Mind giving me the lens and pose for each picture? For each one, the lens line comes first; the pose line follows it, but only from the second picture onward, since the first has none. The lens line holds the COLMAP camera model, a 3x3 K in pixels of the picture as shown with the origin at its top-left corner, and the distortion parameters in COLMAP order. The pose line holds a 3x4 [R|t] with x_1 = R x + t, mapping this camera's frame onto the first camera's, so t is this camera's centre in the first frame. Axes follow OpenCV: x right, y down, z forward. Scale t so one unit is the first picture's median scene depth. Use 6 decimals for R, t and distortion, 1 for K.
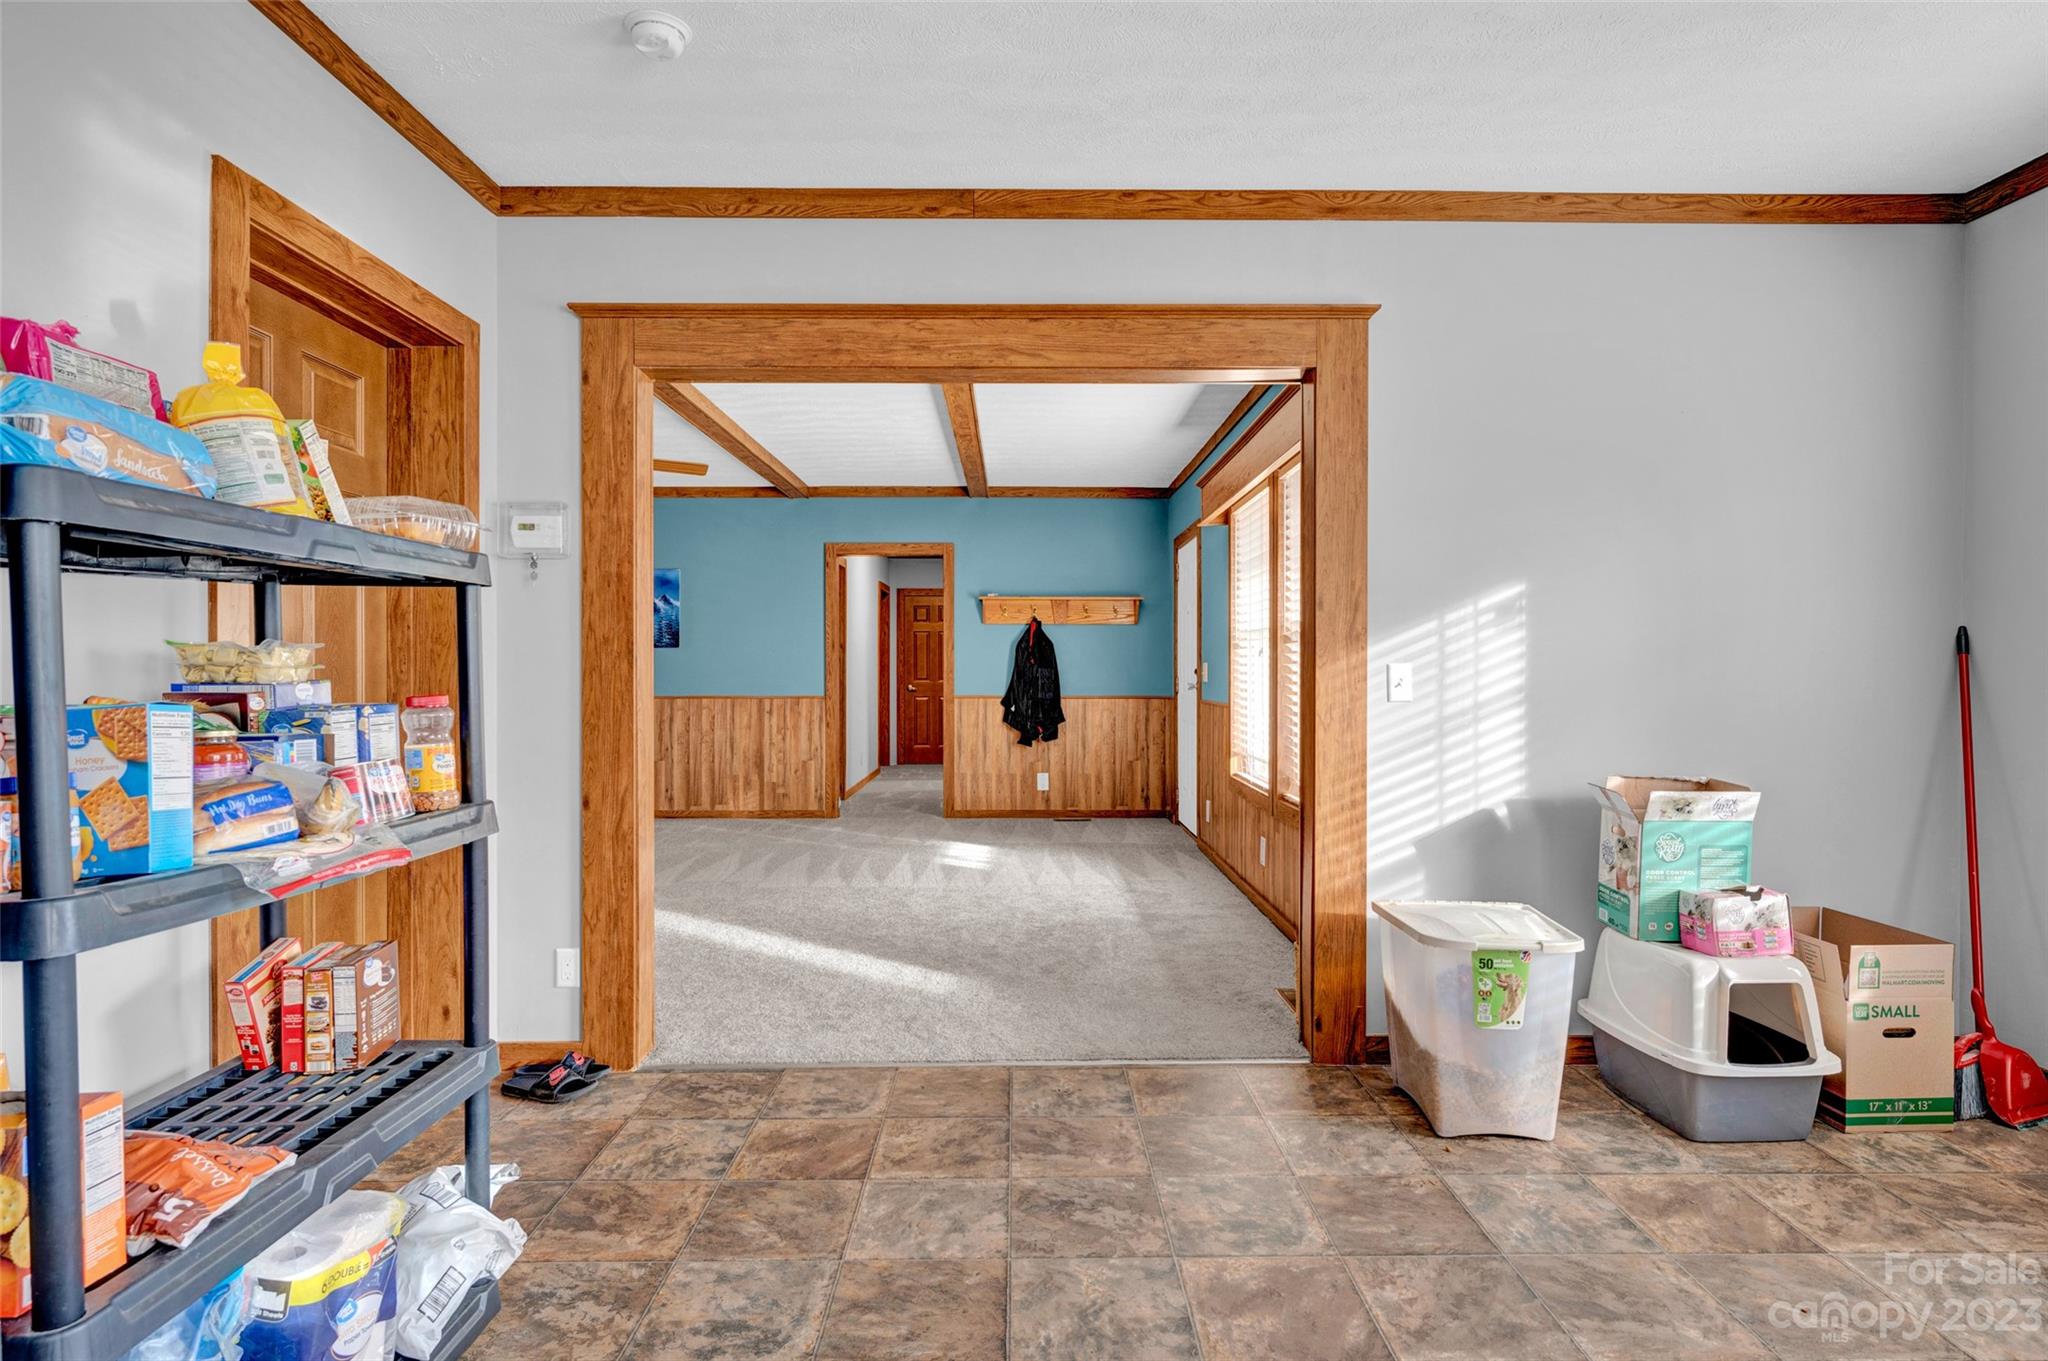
lens RADIAL K [[1072.3, 0, 1019.1], [0, 1072.3, 672.9], [0, 0, 1]] dist [-0.001048, -0.000407]
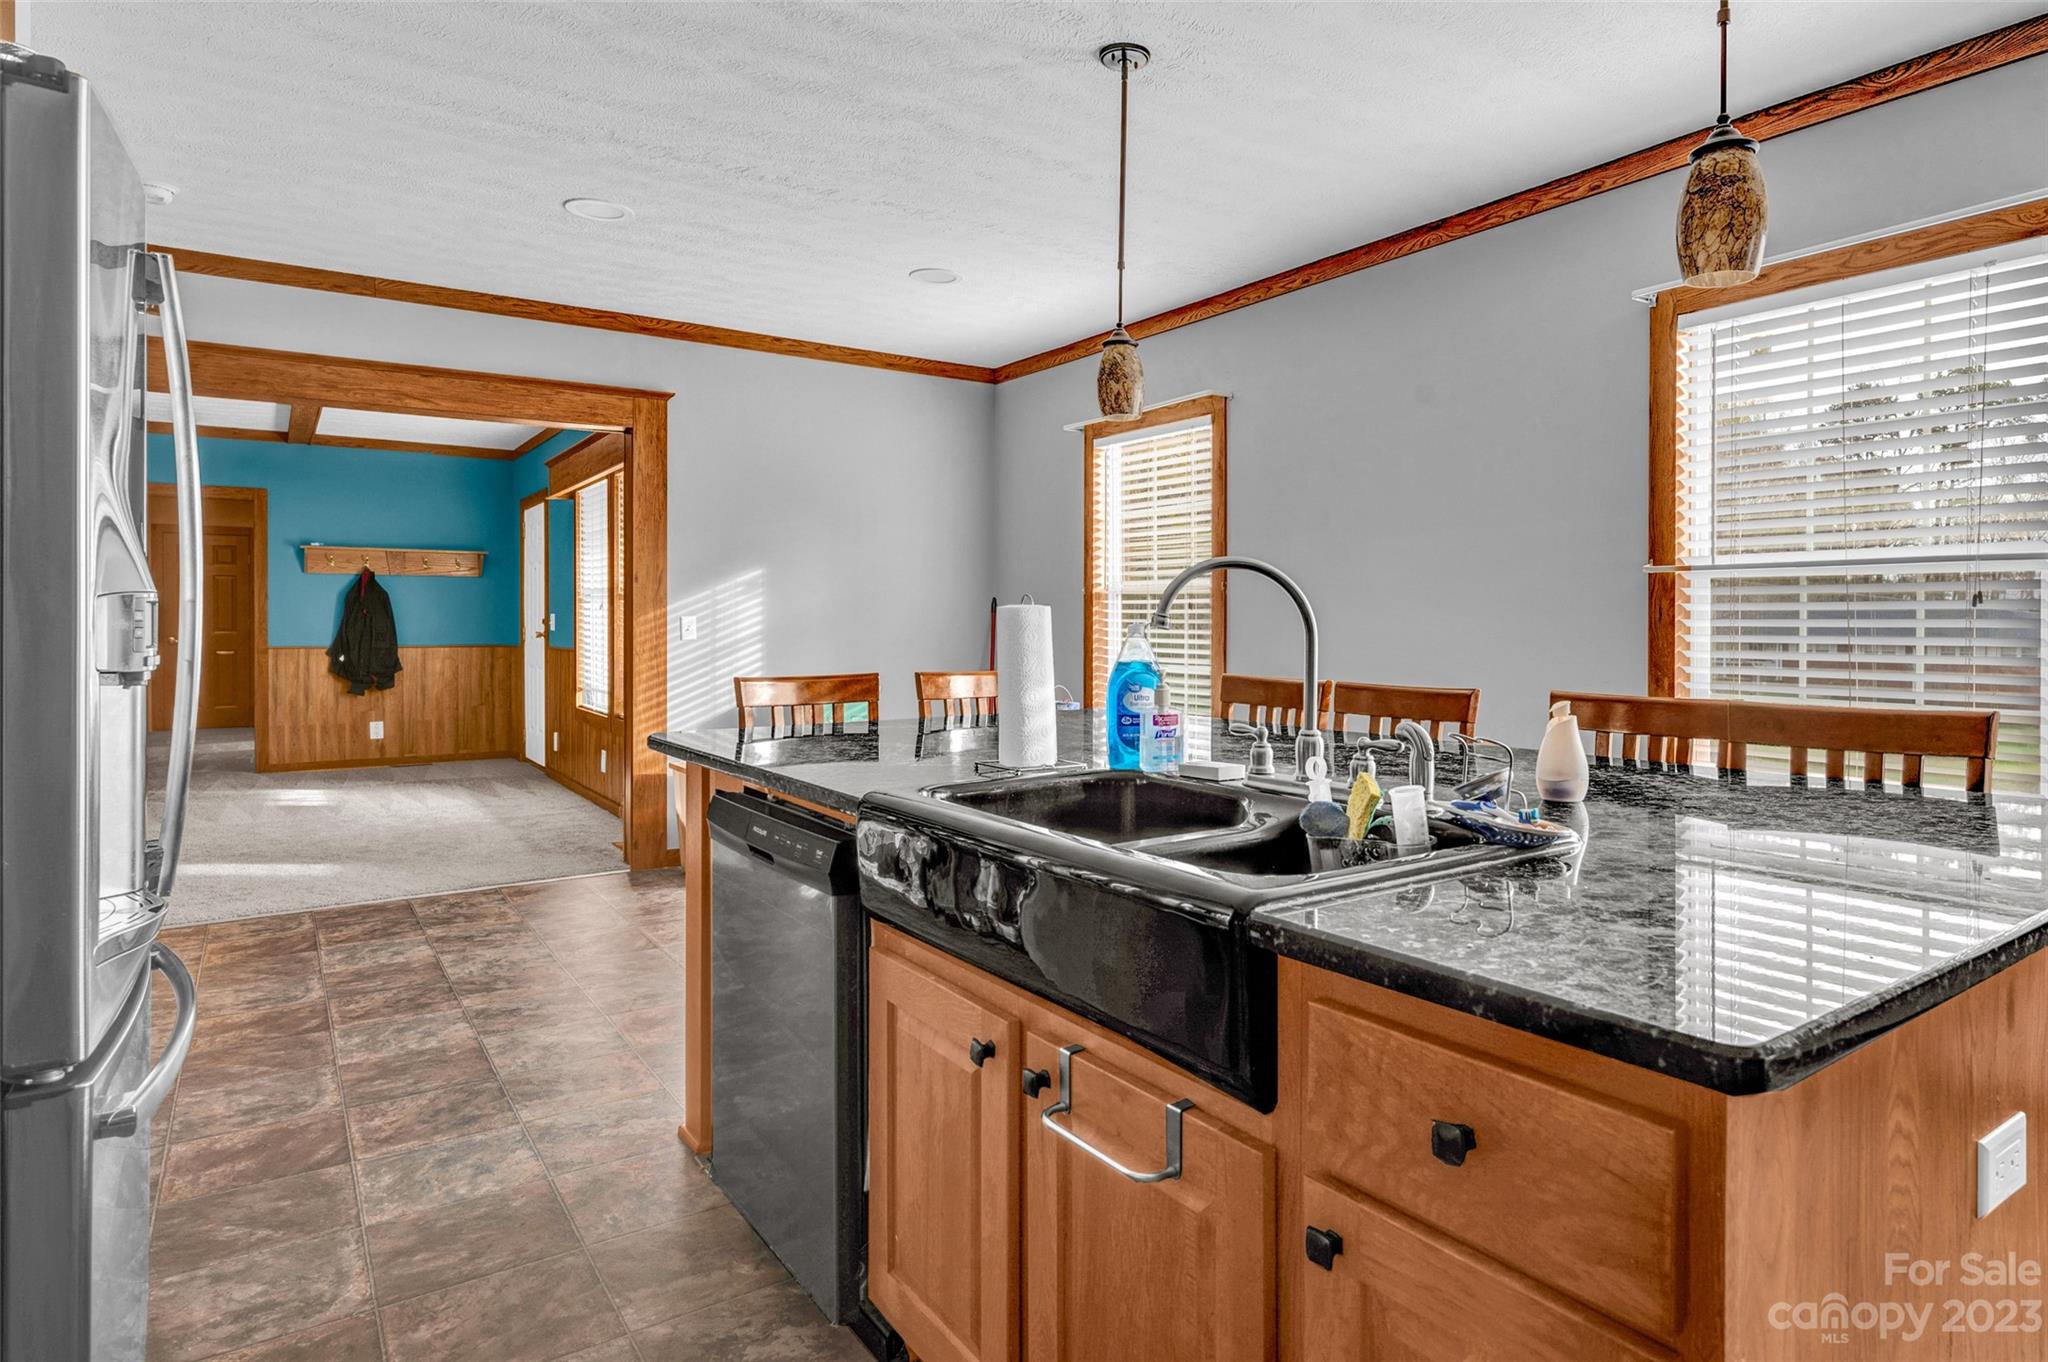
lens RADIAL K [[1150.3, 0, 1104.7], [0, 1150.3, 626.9], [0, 0, 1]] dist [0.001162, 0.000966]
pose [[0.811802, -0.003432, 0.583922, -0.084477], [0.001513, 0.999992, 0.003773, 0.001189], [-0.583930, -0.002180, 0.811801, -0.443752]]
